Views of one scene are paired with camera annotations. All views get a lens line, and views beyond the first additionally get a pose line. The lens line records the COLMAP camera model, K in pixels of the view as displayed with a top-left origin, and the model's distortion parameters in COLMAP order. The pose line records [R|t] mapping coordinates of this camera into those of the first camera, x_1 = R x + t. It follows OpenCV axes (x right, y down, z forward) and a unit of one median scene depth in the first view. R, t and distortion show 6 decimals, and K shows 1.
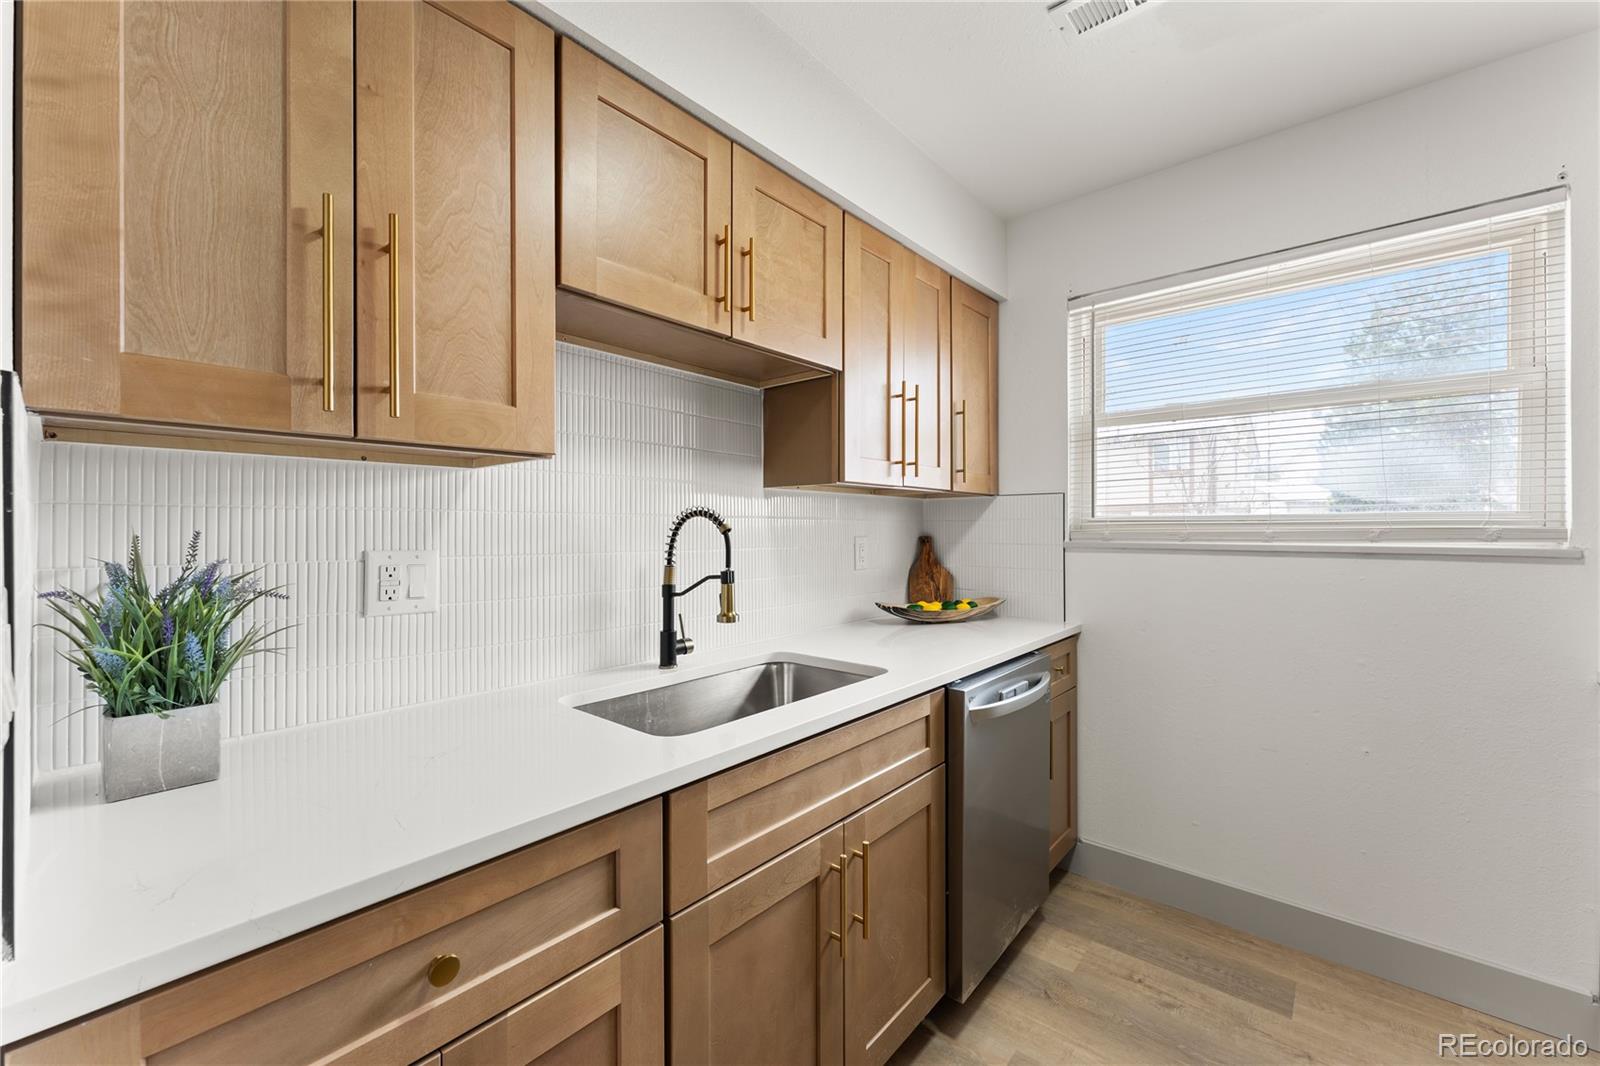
lens RADIAL K [[640.2, 0, 793.6], [0, 640.2, 532.5], [0, 0, 1]] dist [-0.000769, -0.000409]
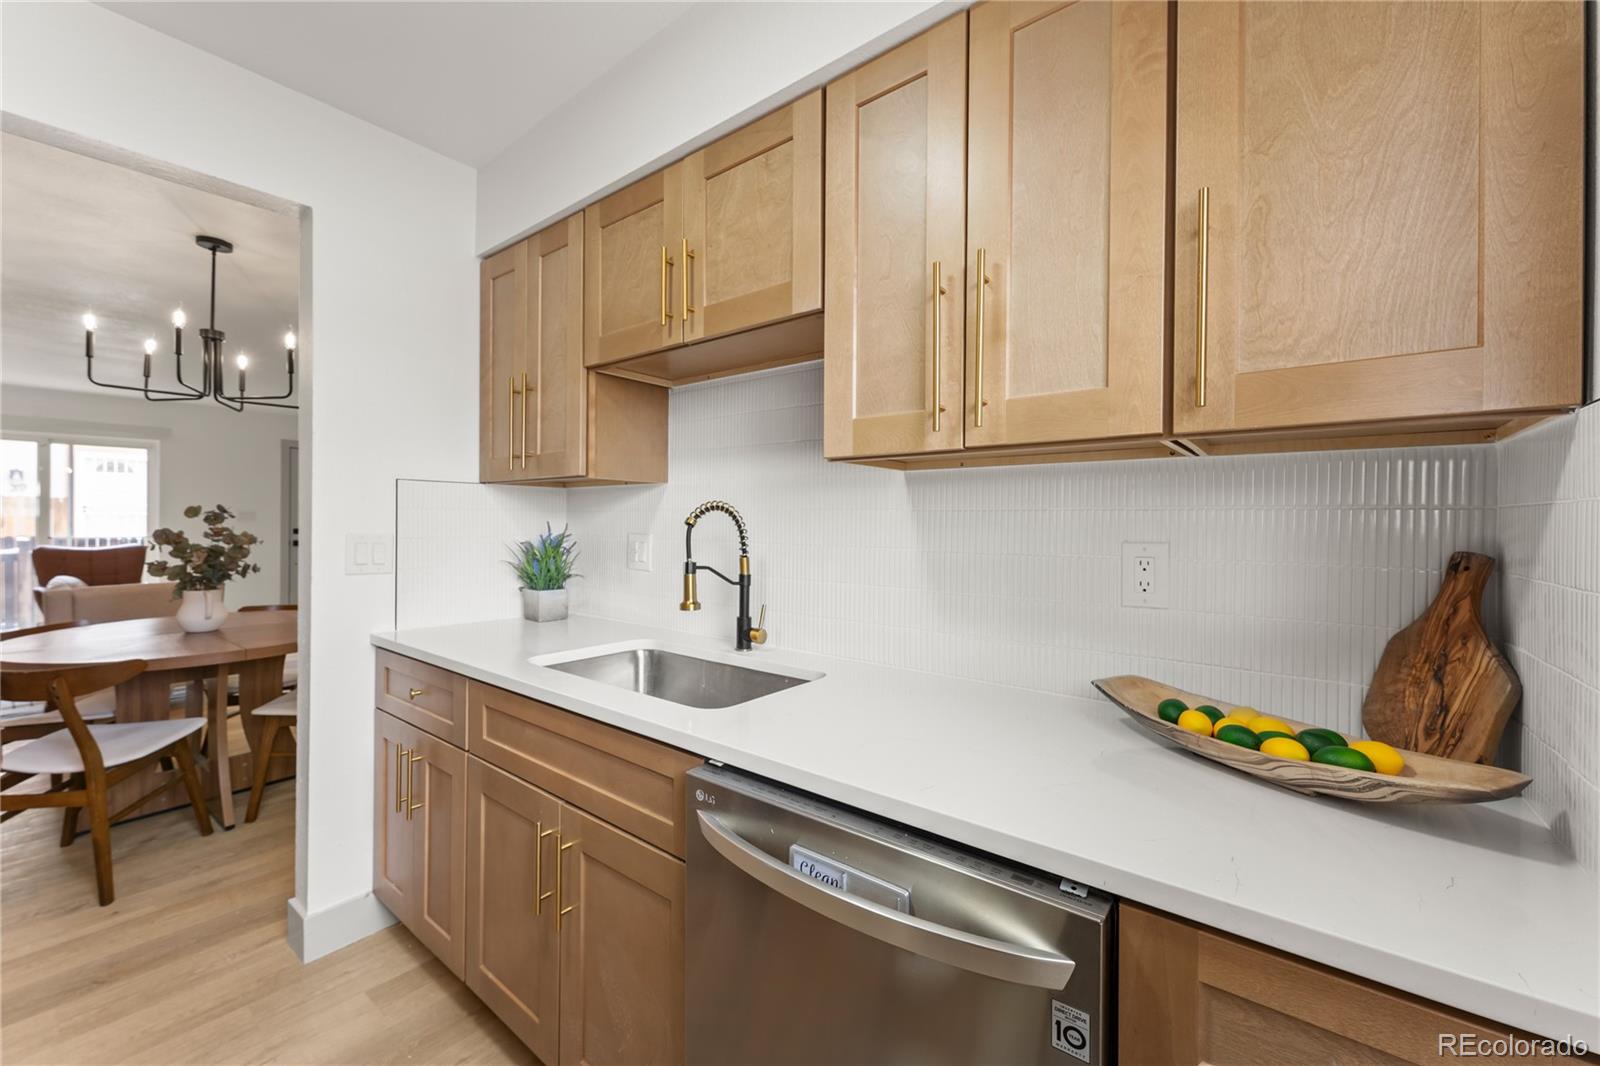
lens RADIAL K [[640.2, 0, 802.5], [0, 640.2, 527.7], [0, 0, 1]] dist [-0.000769, -0.000409]
pose [[0.050852, 0.013976, -0.998608, 0.898633], [-0.012720, 0.999830, 0.013345, -0.013477], [0.998625, 0.012024, 0.051021, 1.053812]]
